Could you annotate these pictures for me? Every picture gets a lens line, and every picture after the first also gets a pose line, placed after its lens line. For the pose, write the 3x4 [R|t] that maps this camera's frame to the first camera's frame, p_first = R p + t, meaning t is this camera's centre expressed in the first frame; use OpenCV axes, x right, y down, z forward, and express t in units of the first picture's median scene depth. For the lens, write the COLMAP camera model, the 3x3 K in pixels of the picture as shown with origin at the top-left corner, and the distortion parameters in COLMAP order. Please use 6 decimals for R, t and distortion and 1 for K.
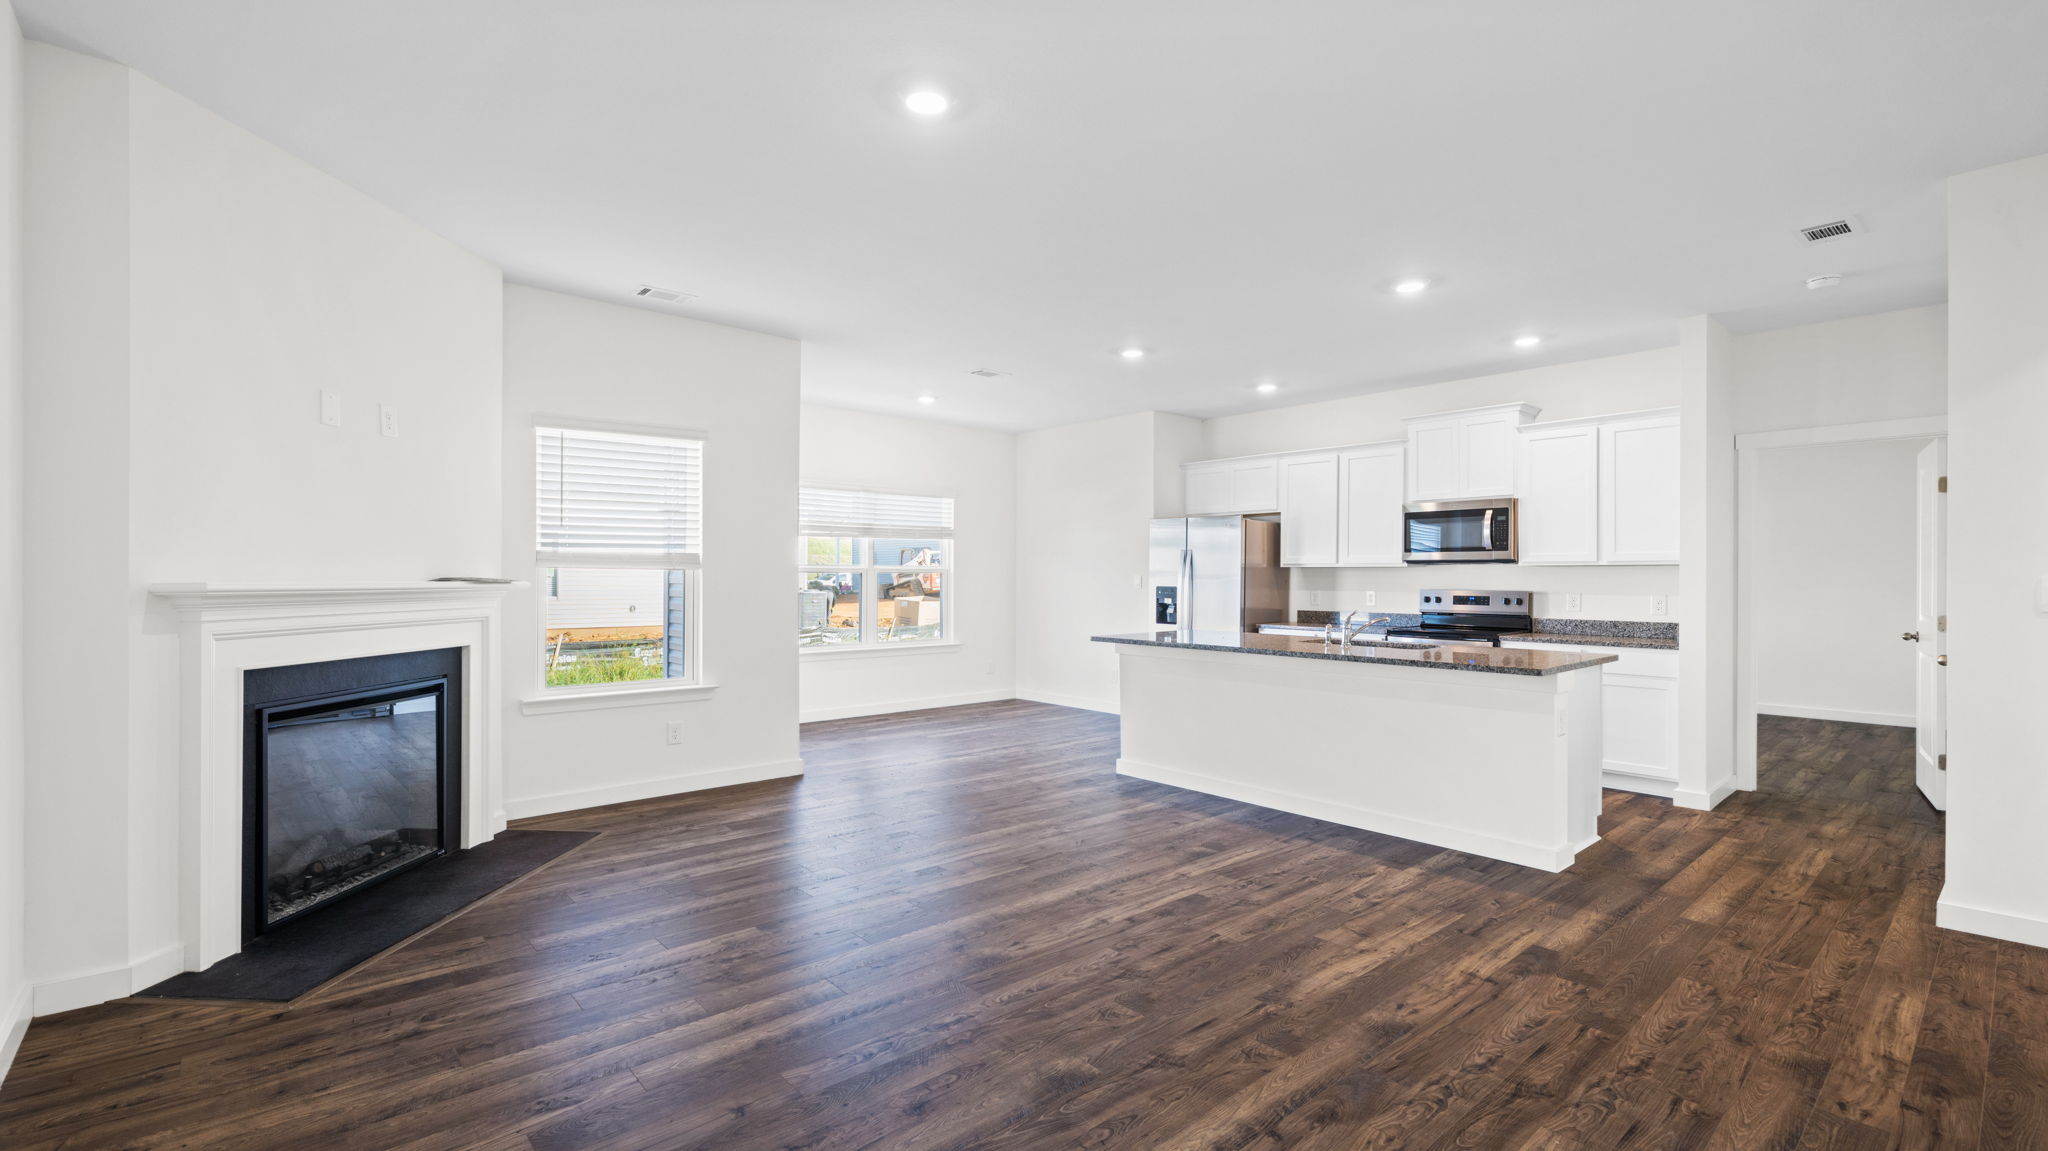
lens RADIAL K [[908.1, 0, 1014.6], [0, 908.1, 572.1], [0, 0, 1]] dist [-0.000813, 0.001072]
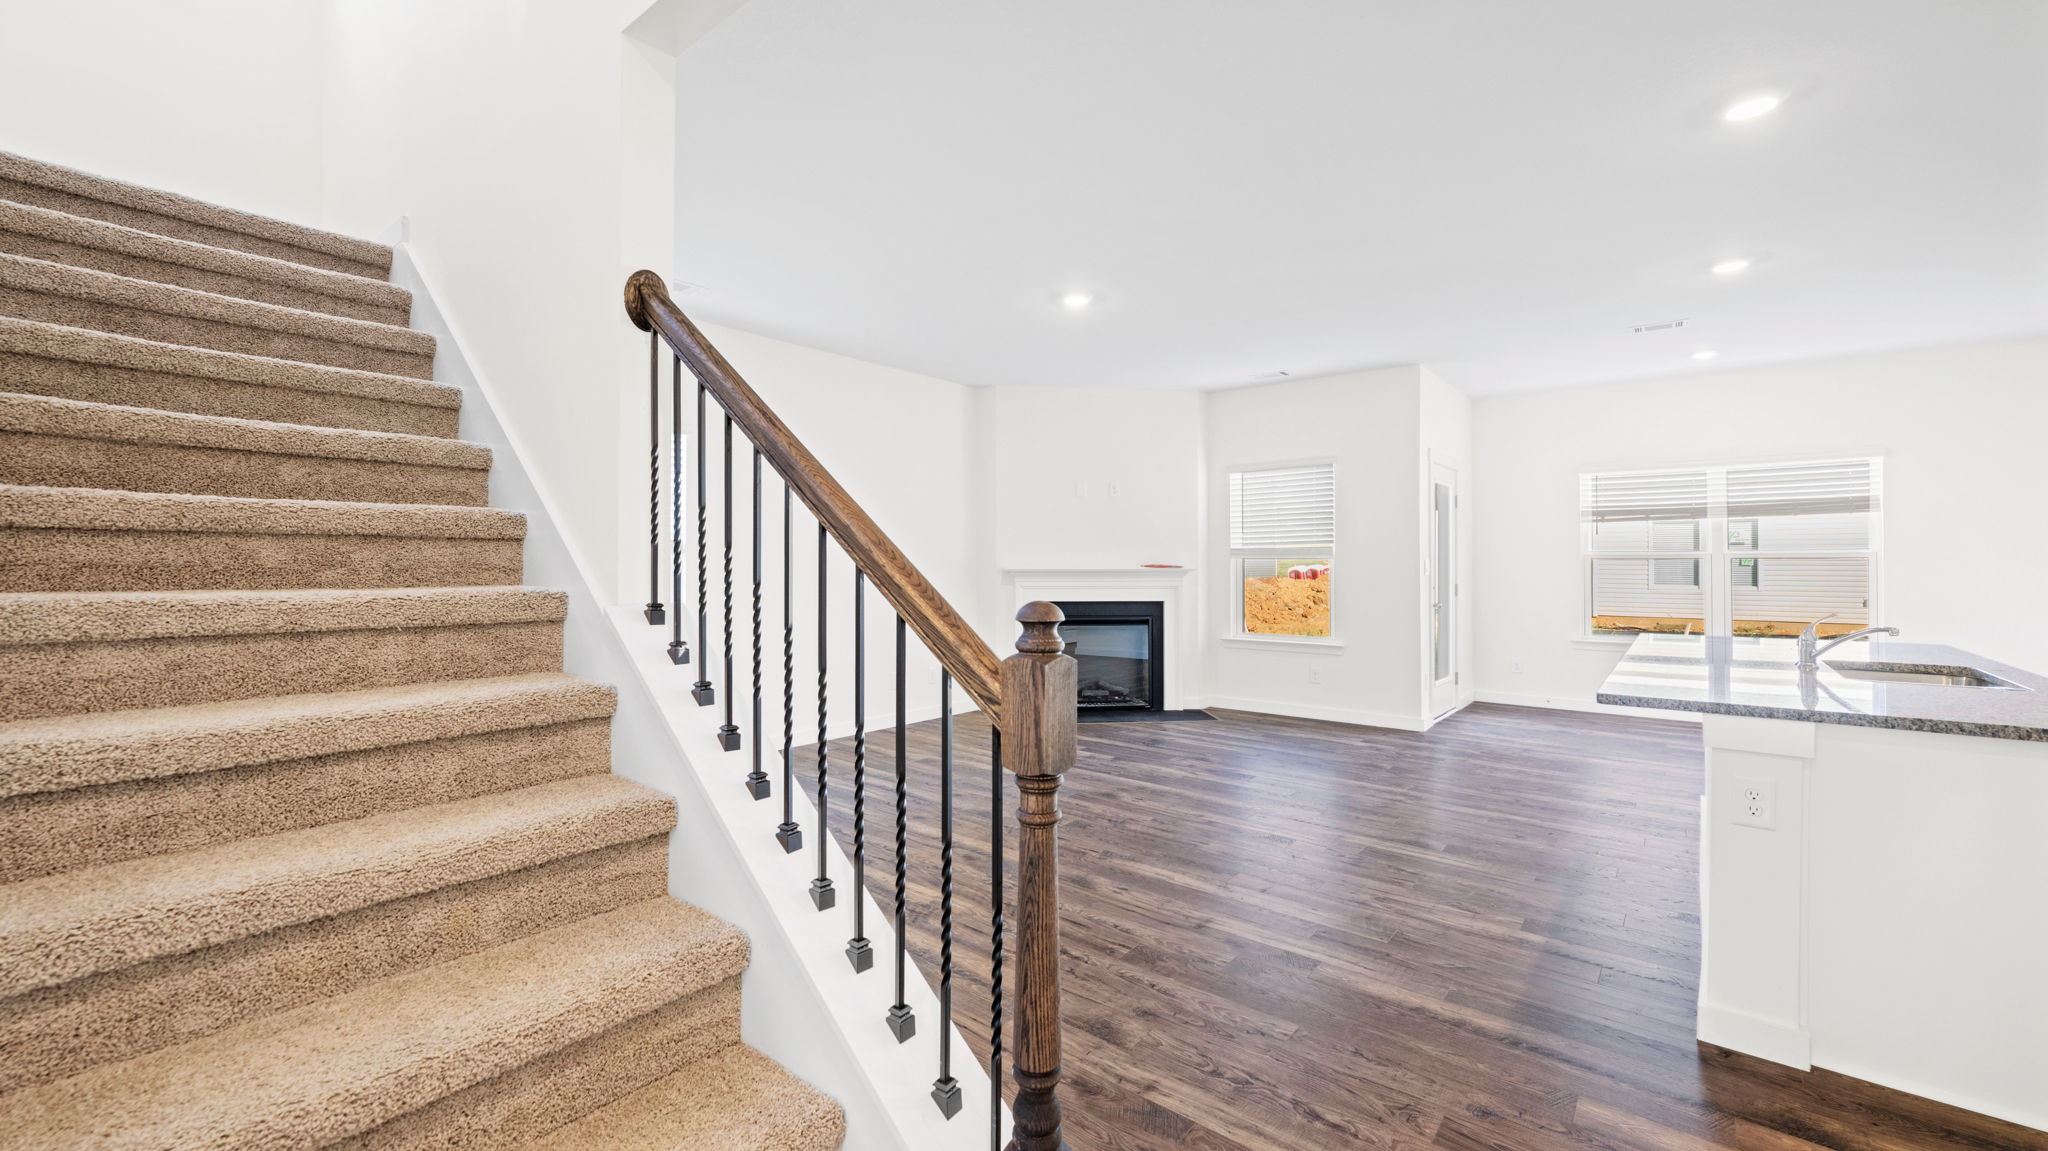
lens RADIAL K [[825.4, 0, 1015.8], [0, 825.4, 570.8], [0, 0, 1]] dist [-0.002512, 0.000071]
pose [[0.147925, 0.004574, -0.988988, 0.799678], [0.006396, 0.999964, 0.005582, 0.004517], [0.988978, -0.007151, 0.147890, 0.339626]]
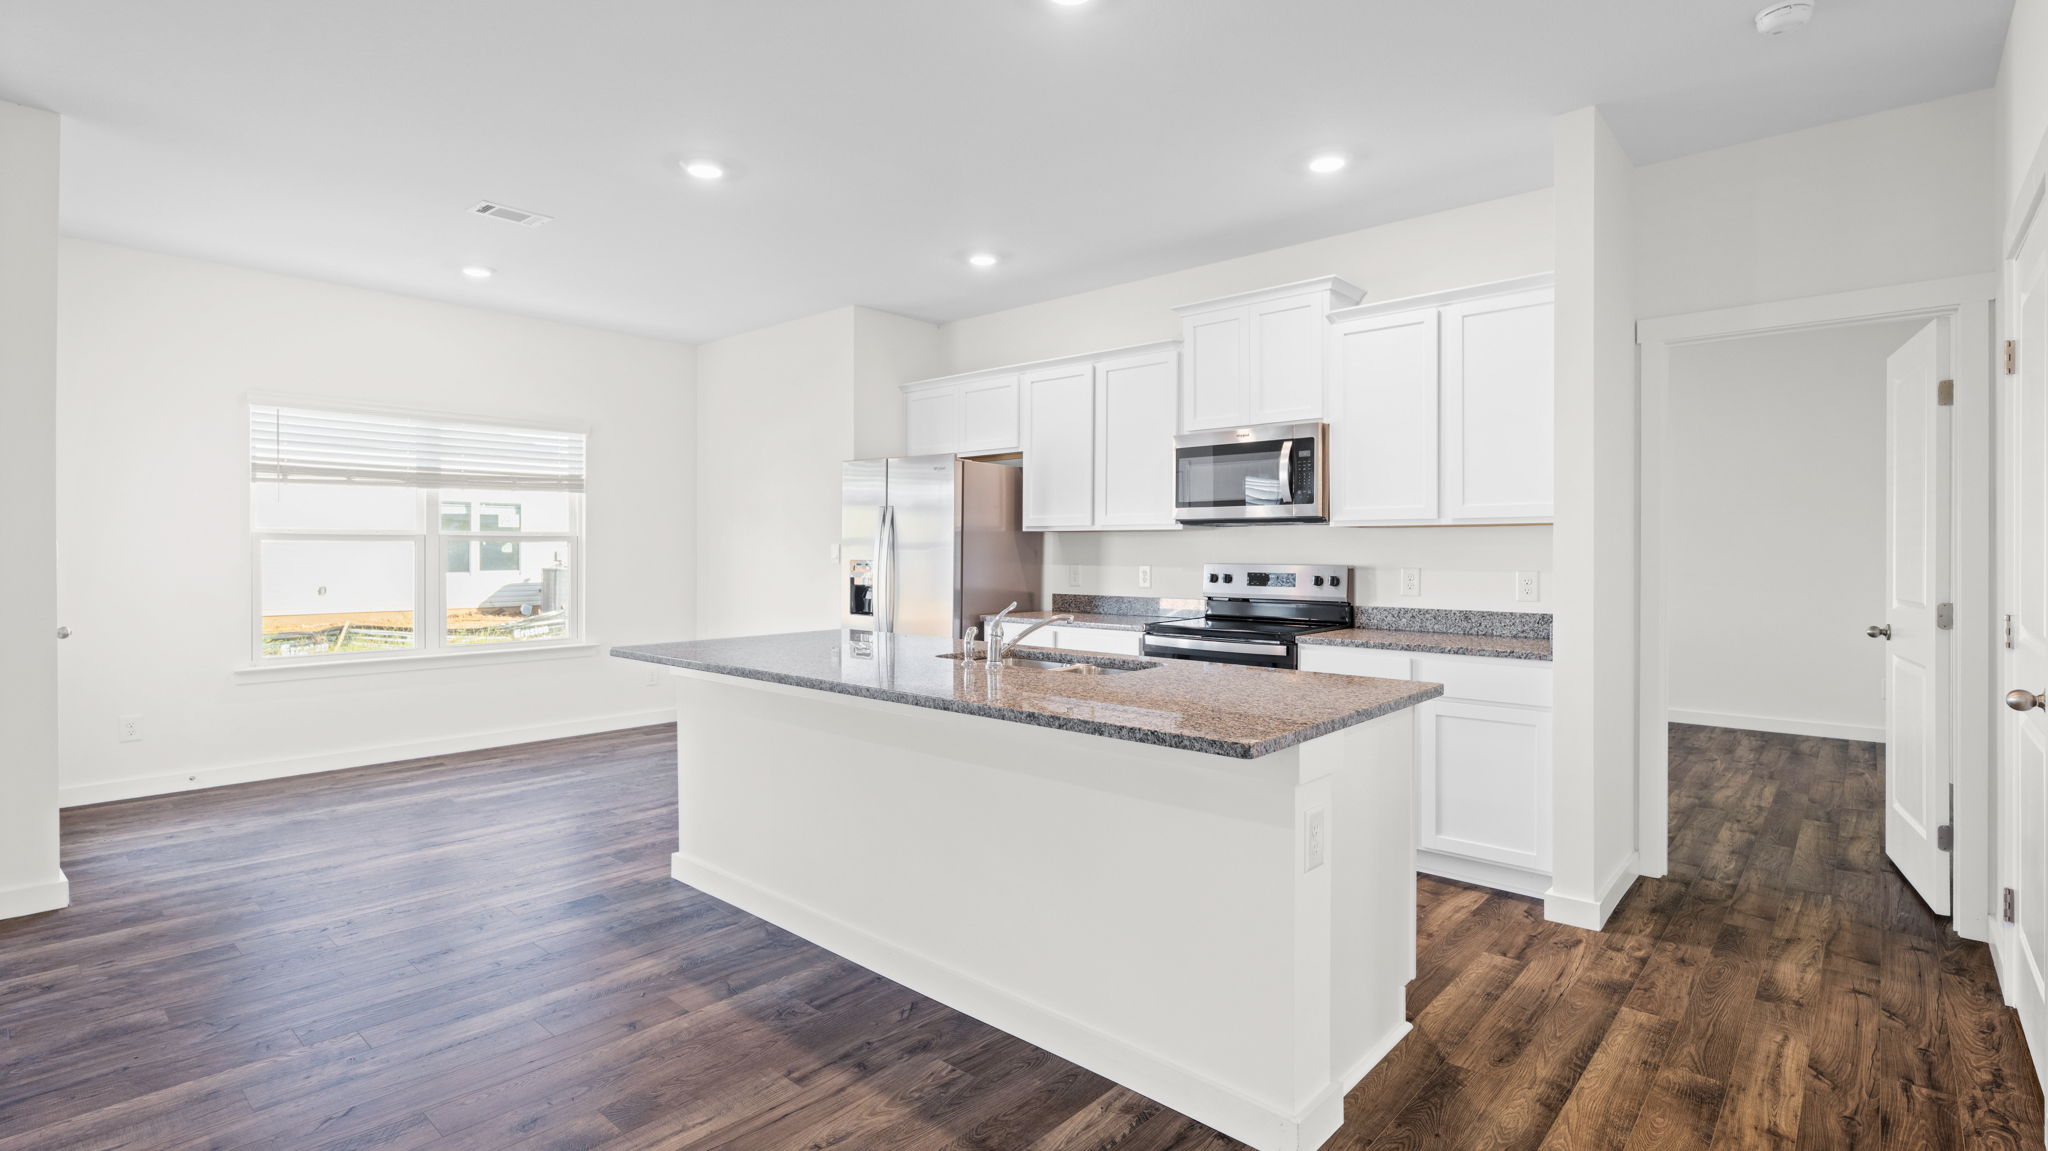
lens RADIAL K [[957.6, 0, 1018.1], [0, 957.6, 559.0], [0, 0, 1]] dist [-0.027590, -0.001718]
pose [[0.993310, -0.002536, 0.115451, 0.292062], [0.000951, 0.999905, 0.013779, 0.007344], [-0.115475, -0.013577, 0.993218, 0.396737]]
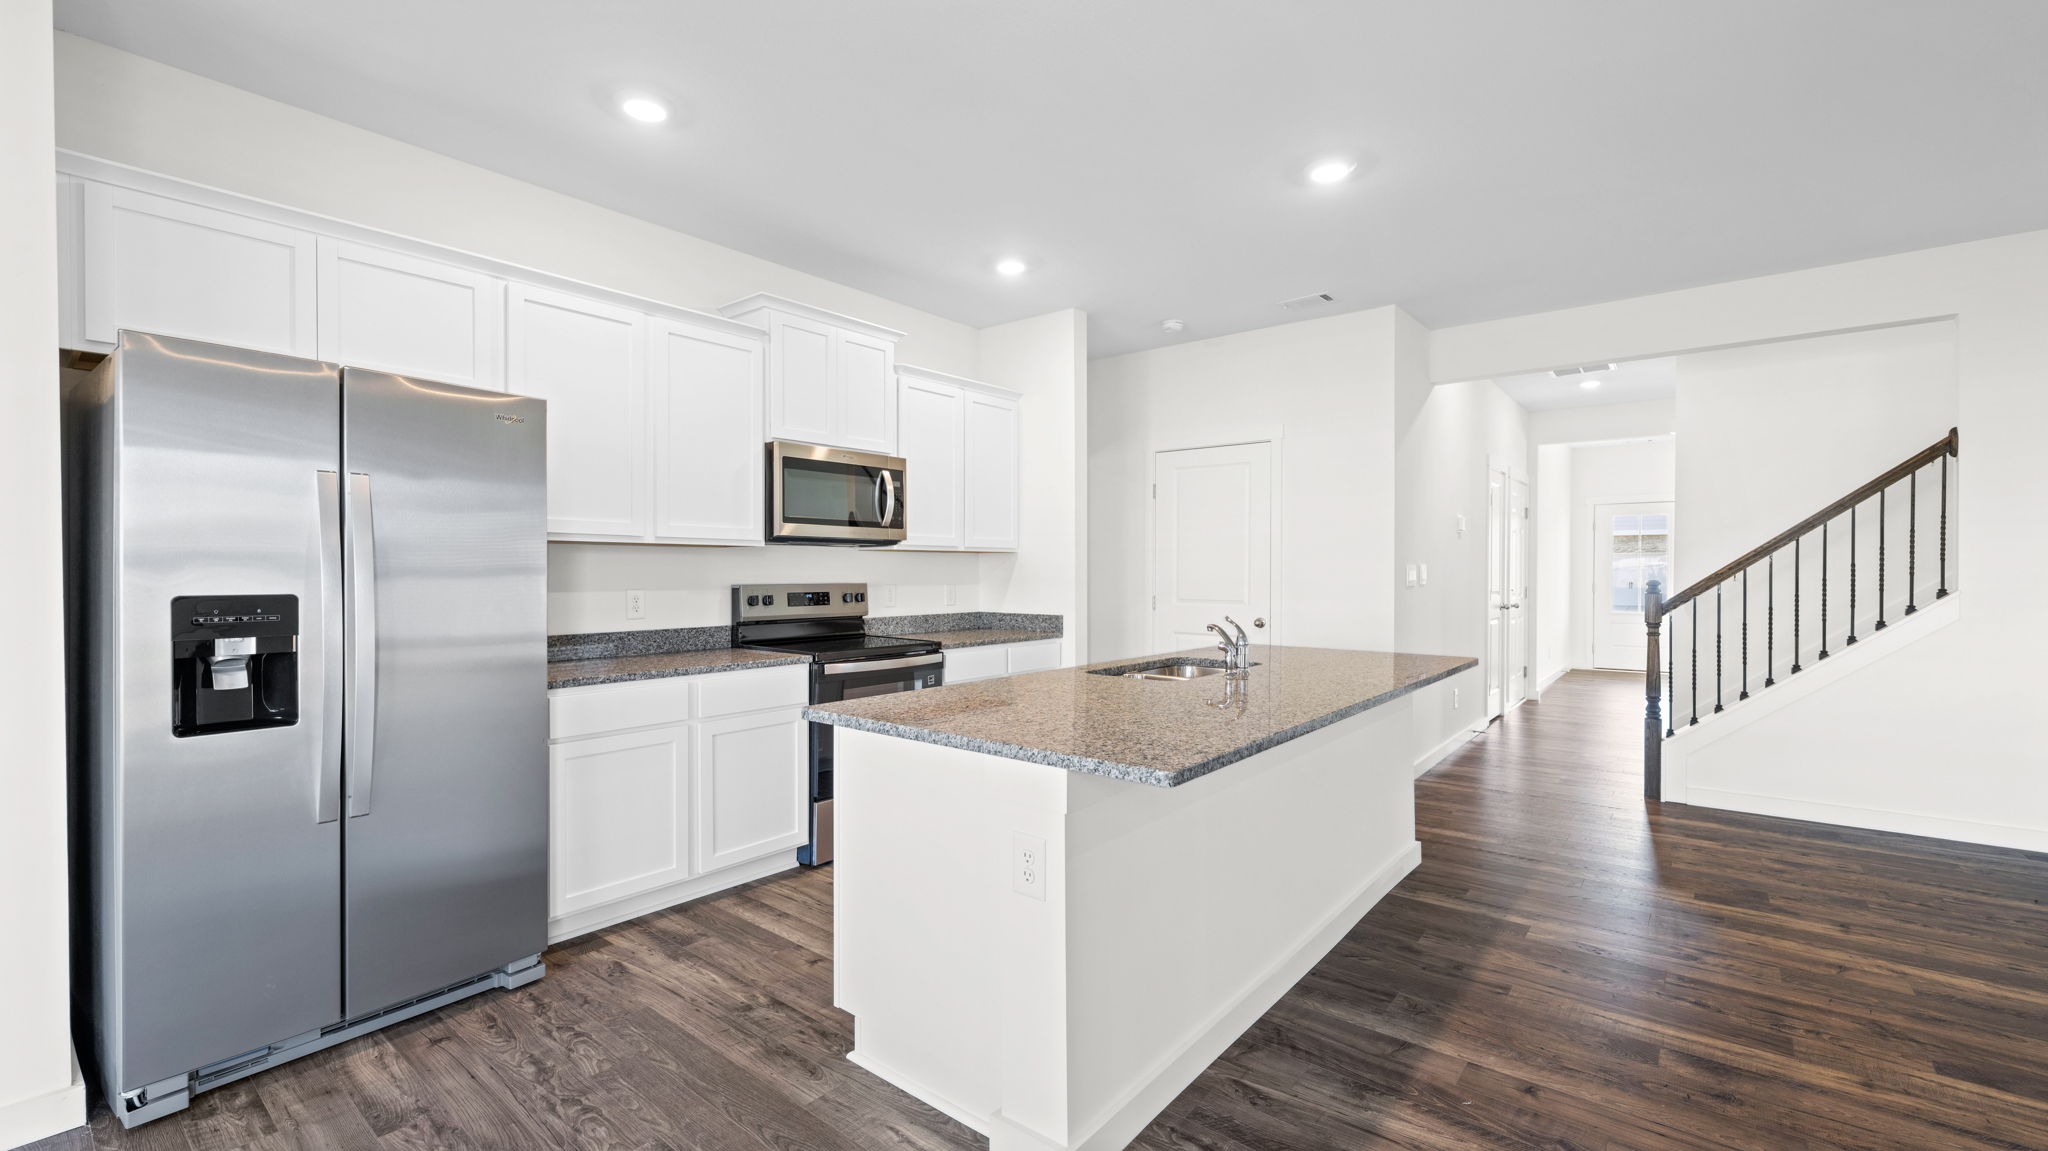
lens RADIAL K [[843.5, 0, 1027.7], [0, 843.5, 579.8], [0, 0, 1]] dist [-0.003421, 0.000069]
pose [[-0.159329, -0.016392, 0.987089, -0.179285], [-0.006990, 0.999856, 0.015476, 0.007301], [-0.987201, -0.004433, -0.159421, 1.163621]]
